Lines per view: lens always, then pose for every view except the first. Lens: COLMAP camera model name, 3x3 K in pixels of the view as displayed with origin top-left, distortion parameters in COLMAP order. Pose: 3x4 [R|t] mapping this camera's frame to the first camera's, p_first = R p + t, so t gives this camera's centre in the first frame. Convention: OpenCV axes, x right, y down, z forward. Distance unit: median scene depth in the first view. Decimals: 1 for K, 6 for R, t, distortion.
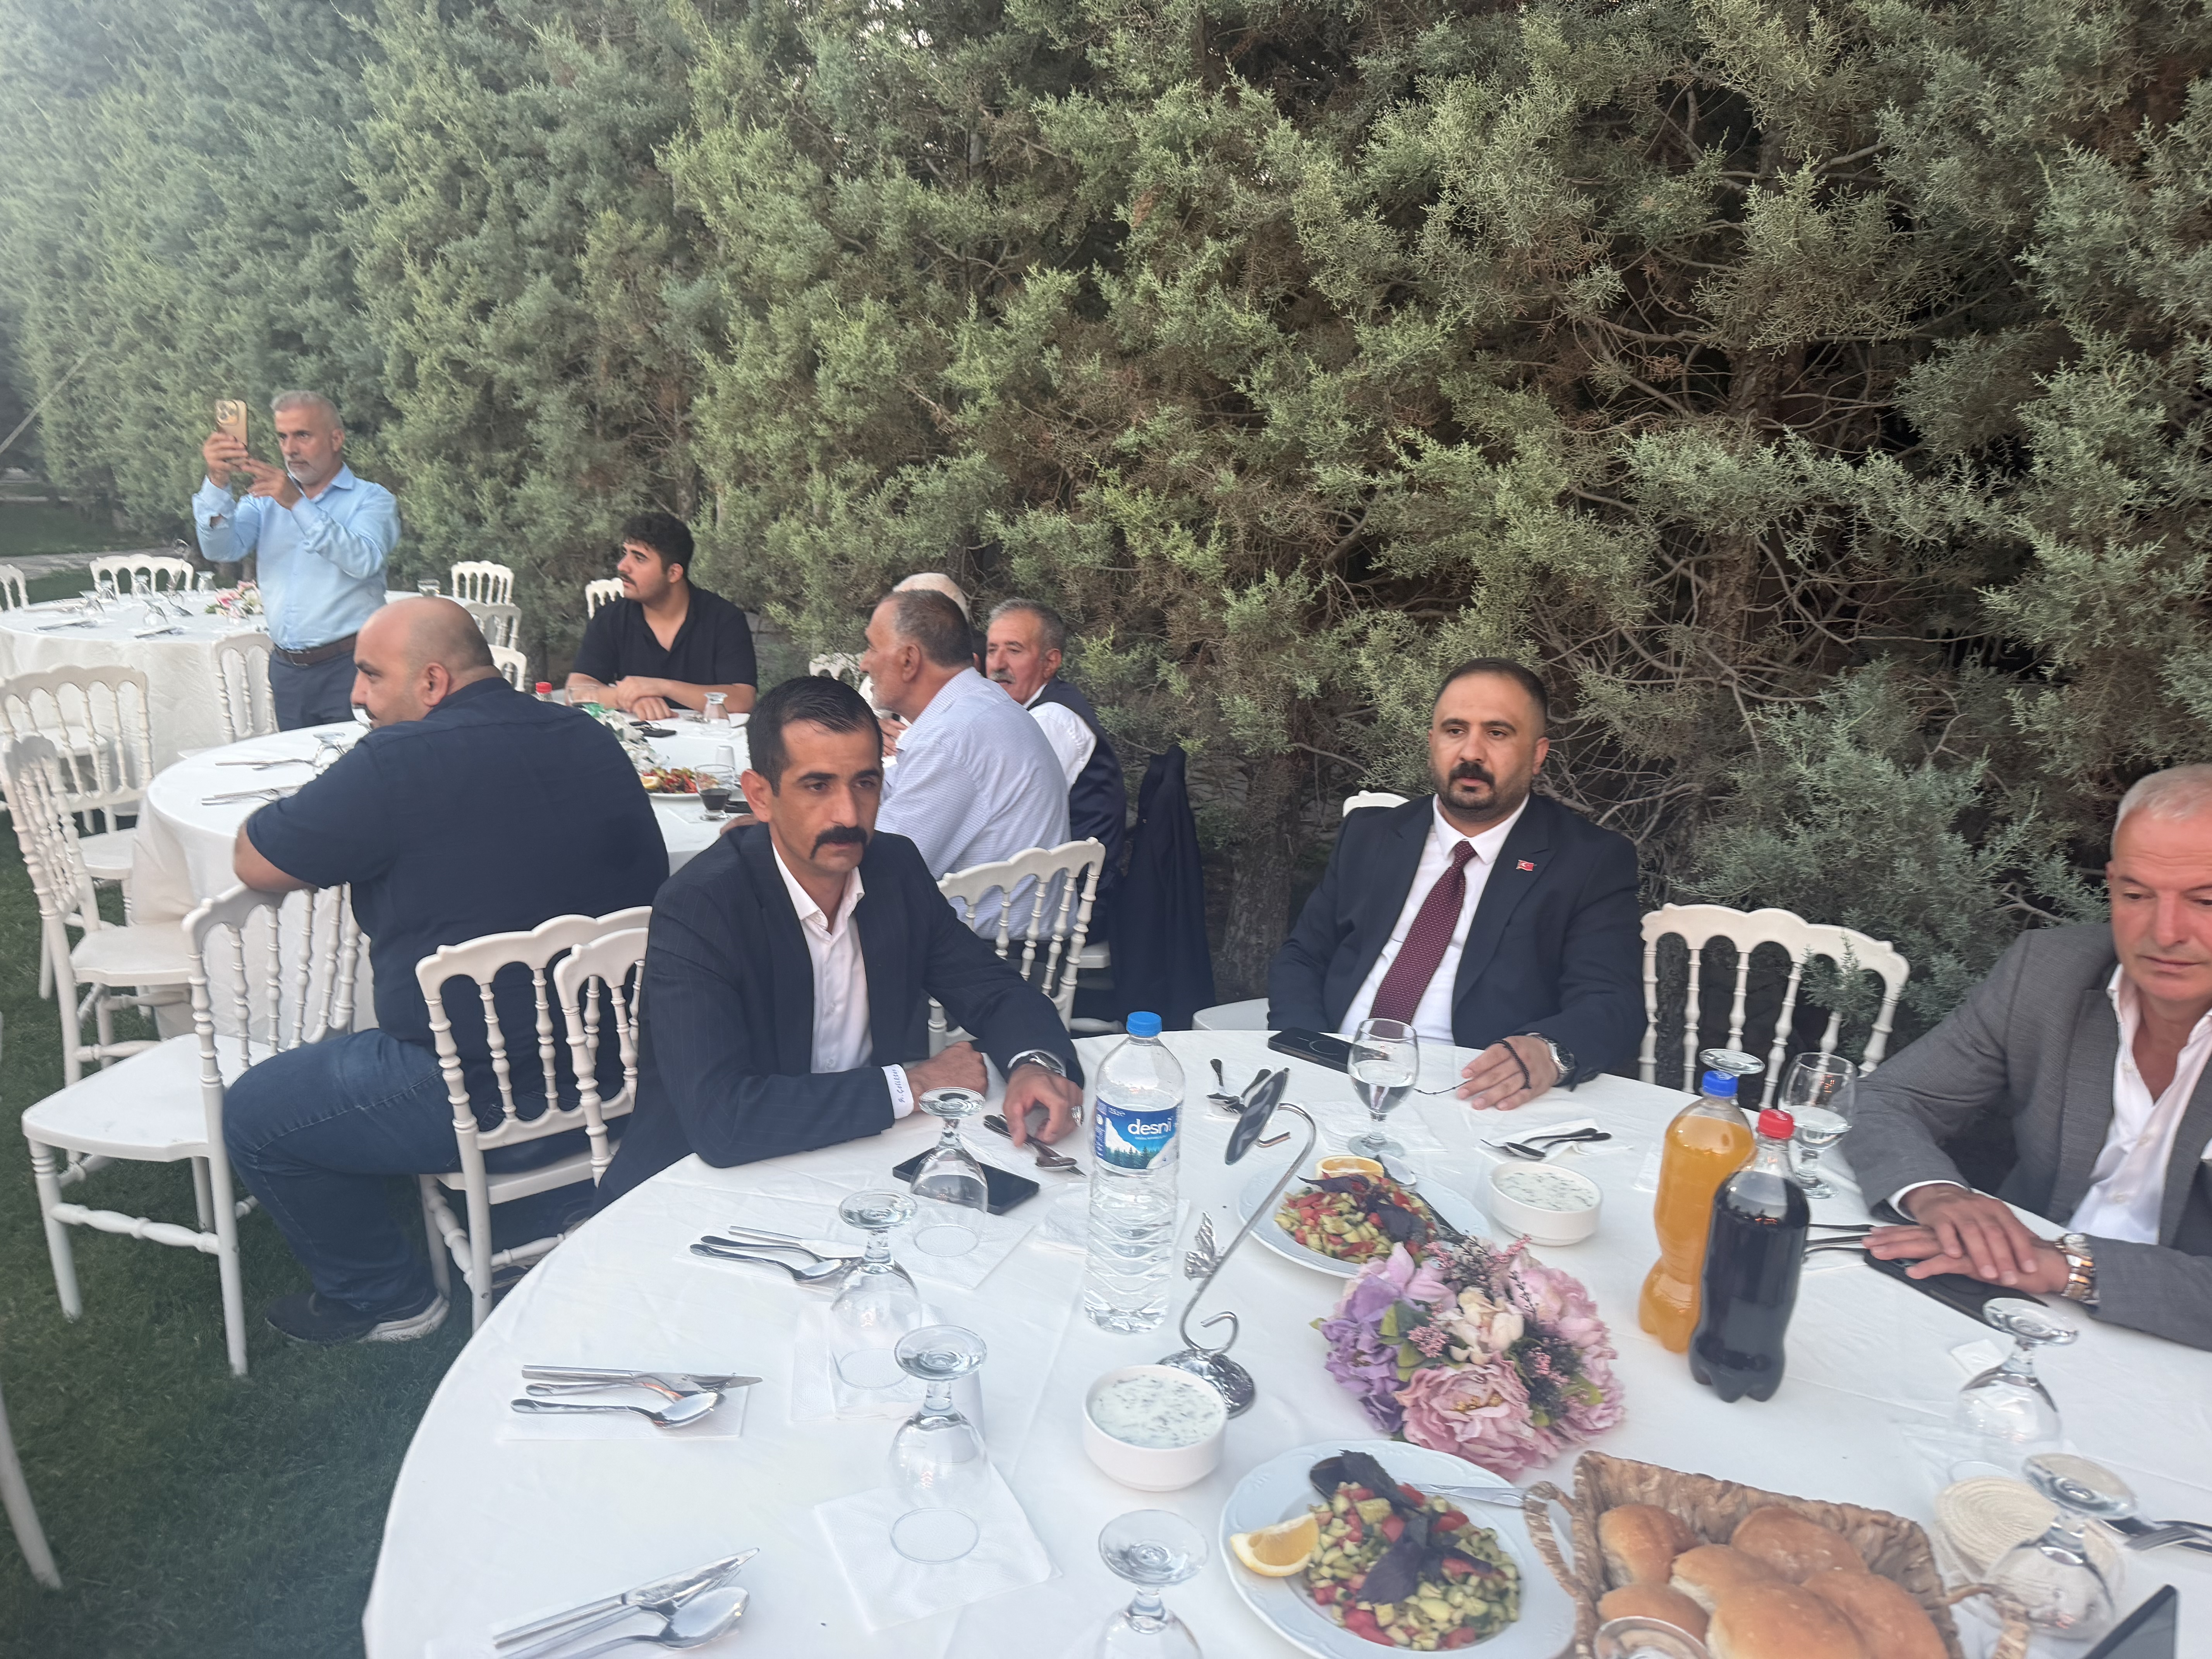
lens RADIAL K [[1565.0, 0, 1083.6], [0, 1565.0, 833.8], [0, 0, 1]] dist [0.128815, -0.252647]
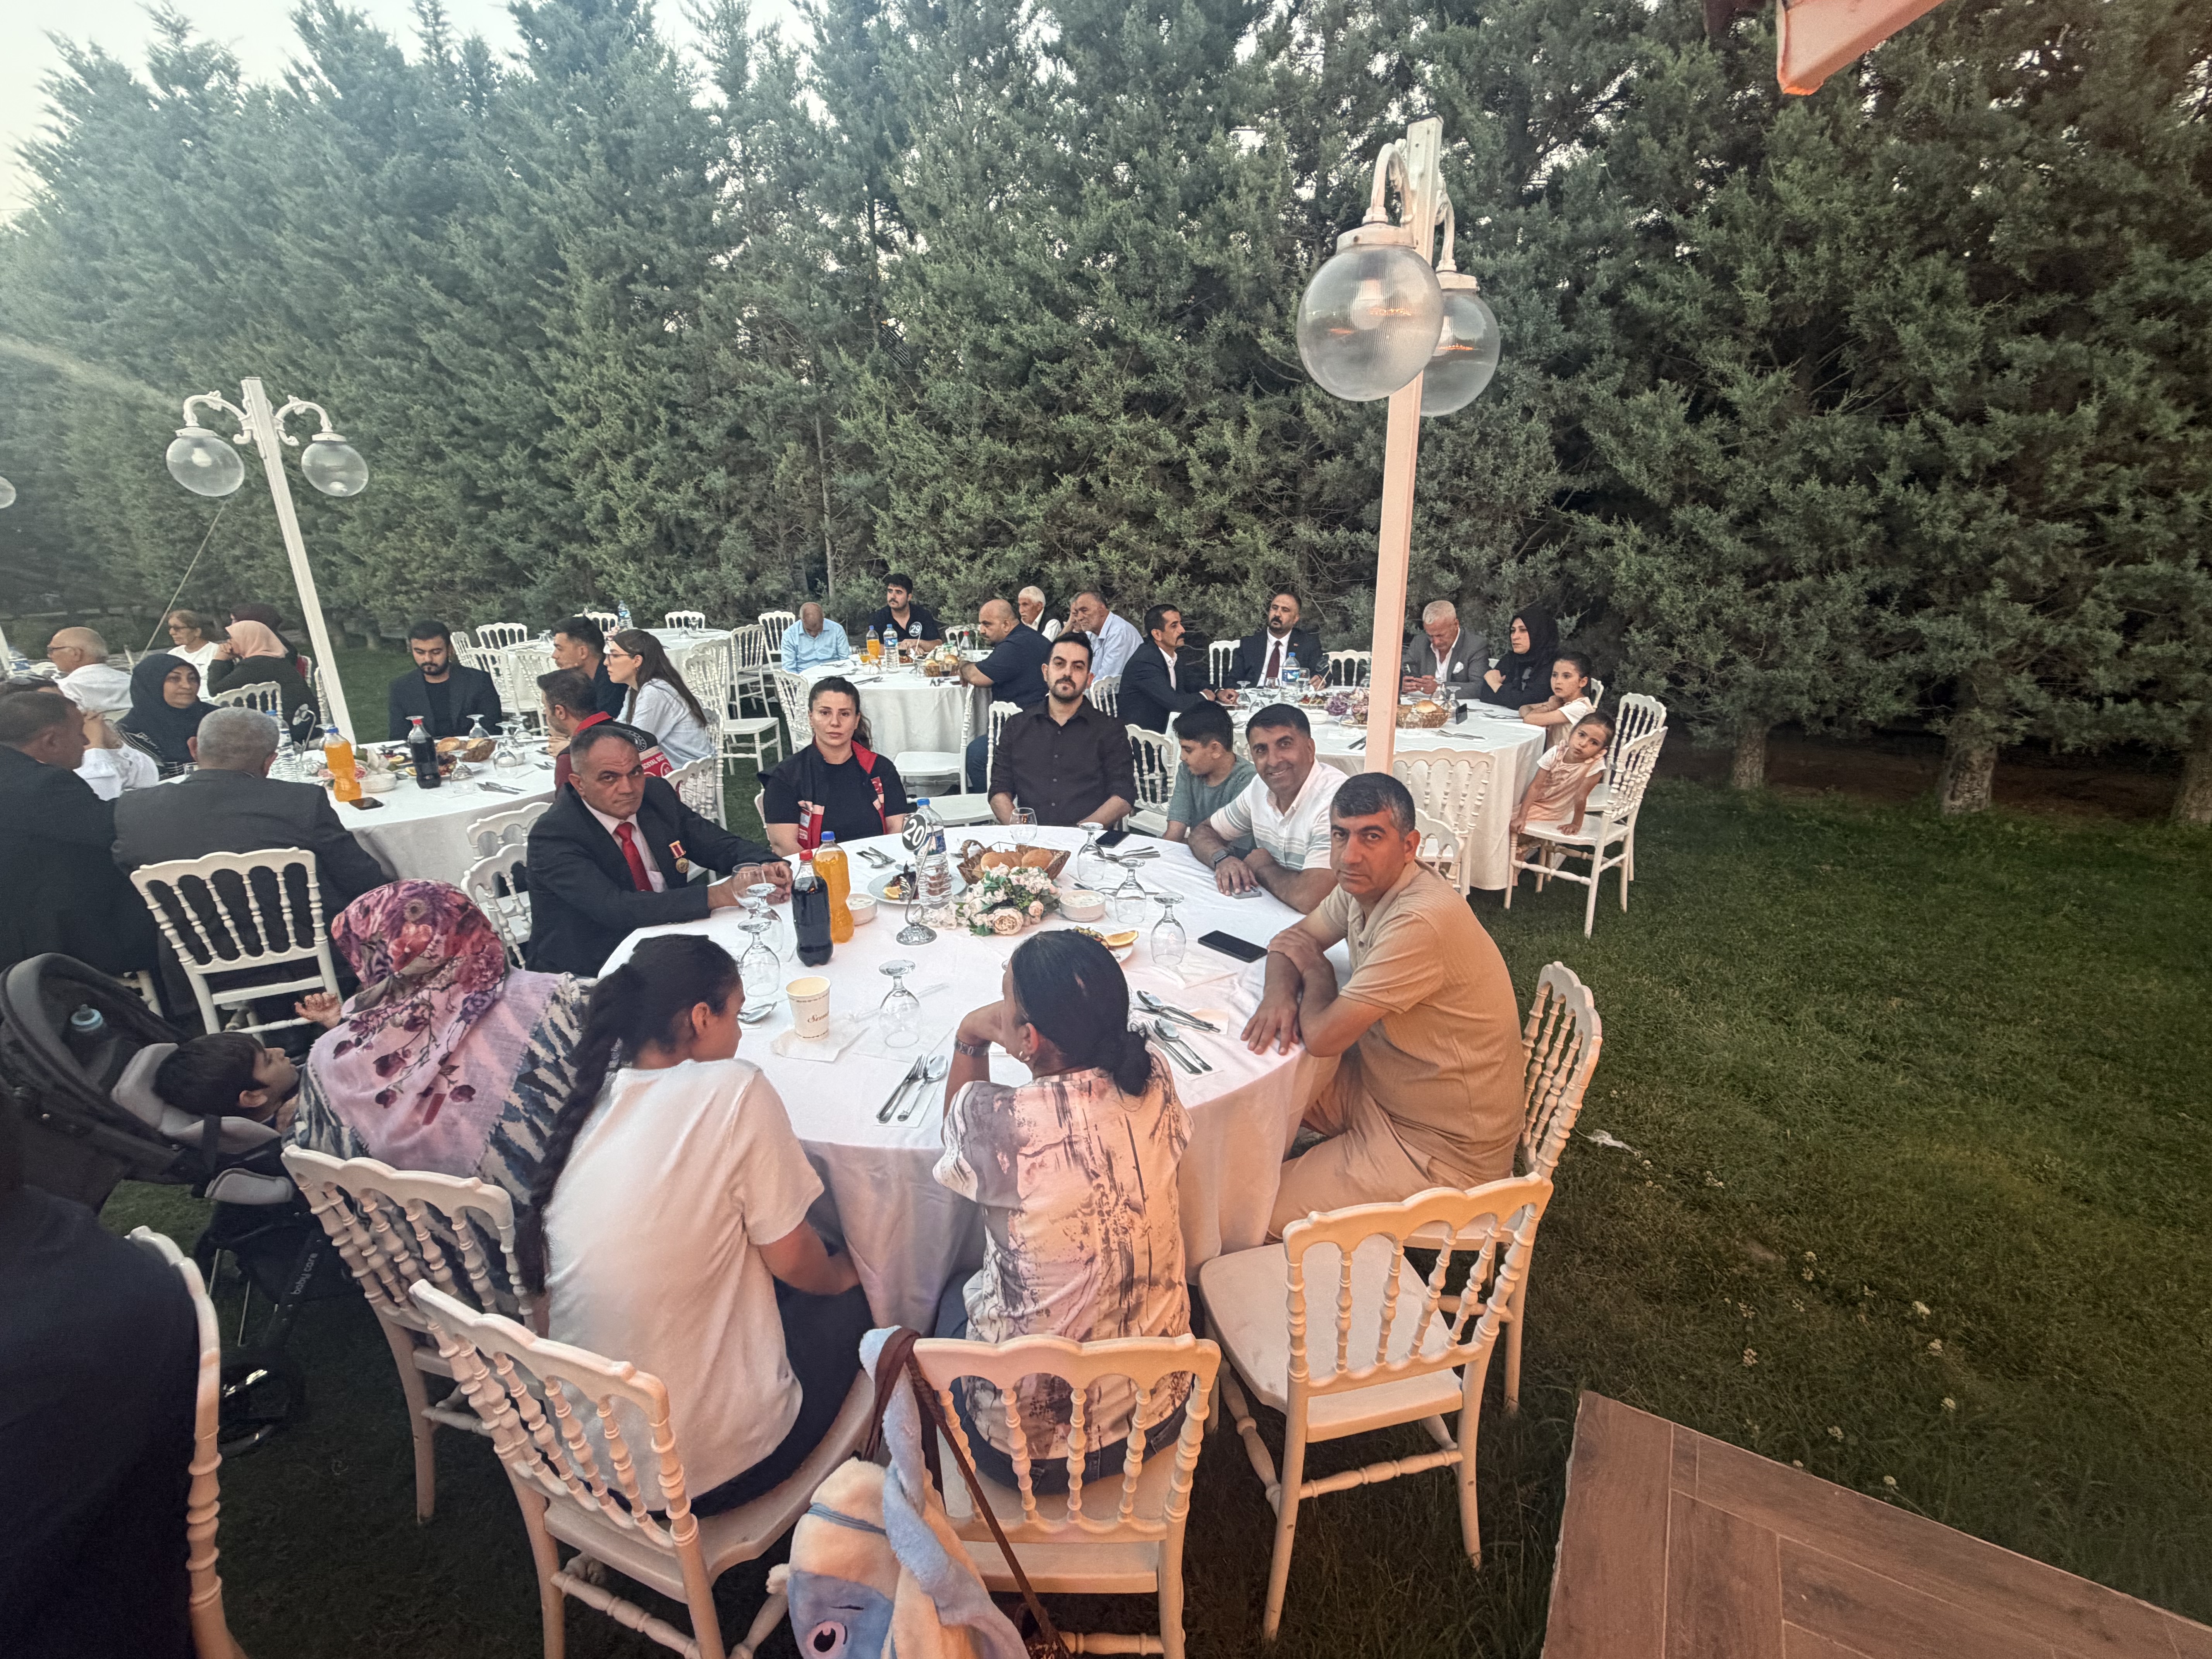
lens RADIAL K [[972.5, 0, 1109.1], [0, 972.5, 831.7], [0, 0, 1]] dist [-0.000156, -0.000259]
pose [[0.937368, -0.160412, 0.309206, -0.762456], [0.136005, 0.985741, 0.099085, 0.141141], [-0.320691, -0.050825, 0.945819, -0.896329]]
